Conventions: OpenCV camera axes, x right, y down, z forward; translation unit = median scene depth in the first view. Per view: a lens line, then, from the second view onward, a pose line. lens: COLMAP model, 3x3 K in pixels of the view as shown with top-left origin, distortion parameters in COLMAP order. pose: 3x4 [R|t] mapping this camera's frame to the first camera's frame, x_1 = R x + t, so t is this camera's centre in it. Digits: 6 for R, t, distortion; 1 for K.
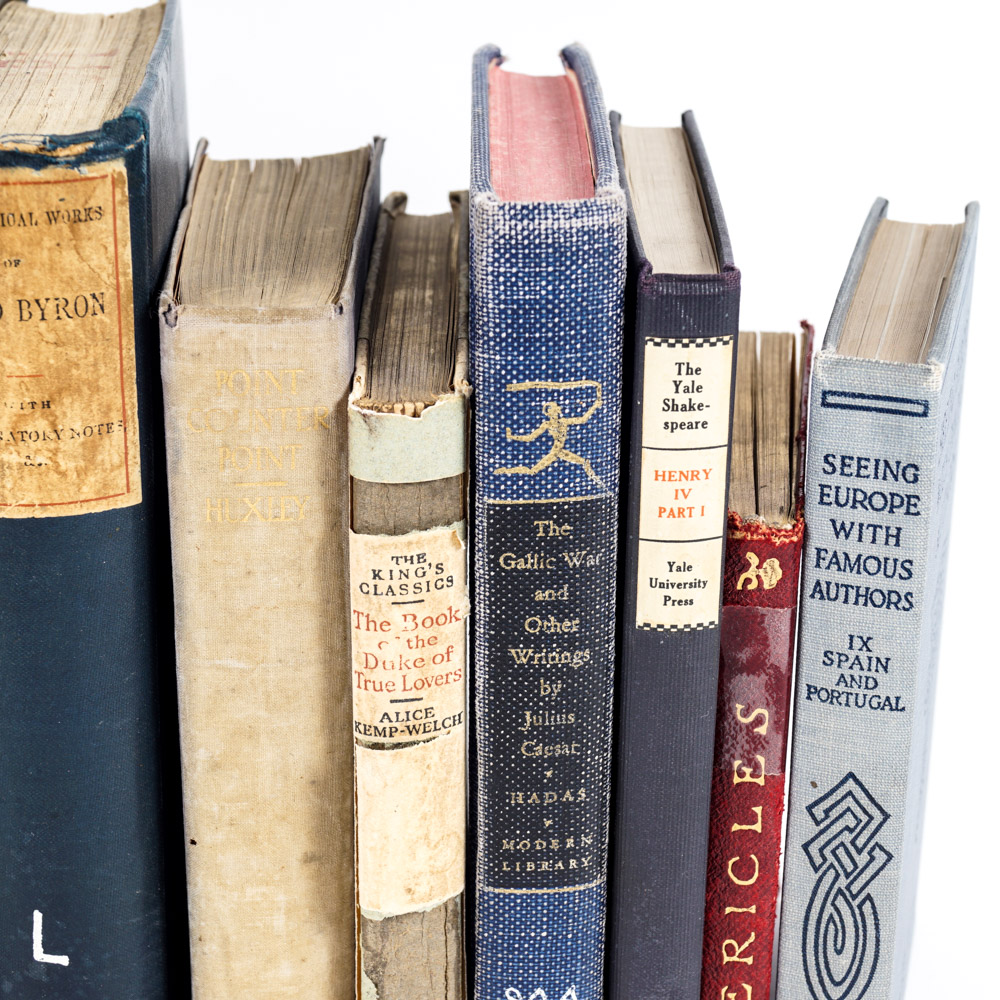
lens RADIAL K [[2239.7, 0, 495.9], [0, 2239.7, 508.7], [0, 0, 1]] dist [-0.031814, 0.000000]
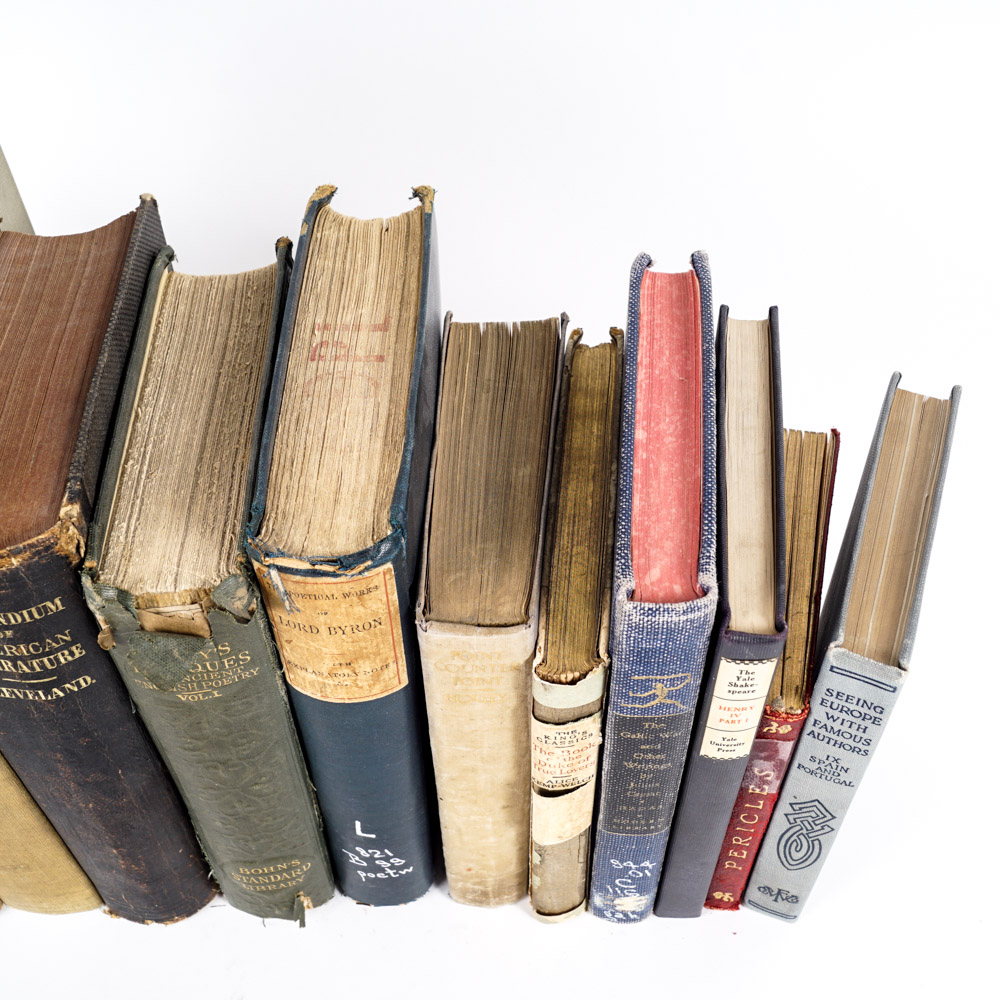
lens RADIAL K [[1246.1, 0, 491.9], [0, 1246.1, 506.0], [0, 0, 1]] dist [-0.084625, 0.000000]
pose [[0.993740, 0.064260, -0.091392, -0.019417], [-0.011845, 0.874019, 0.485748, -0.553043], [0.111092, -0.481625, 0.869308, 0.257152]]
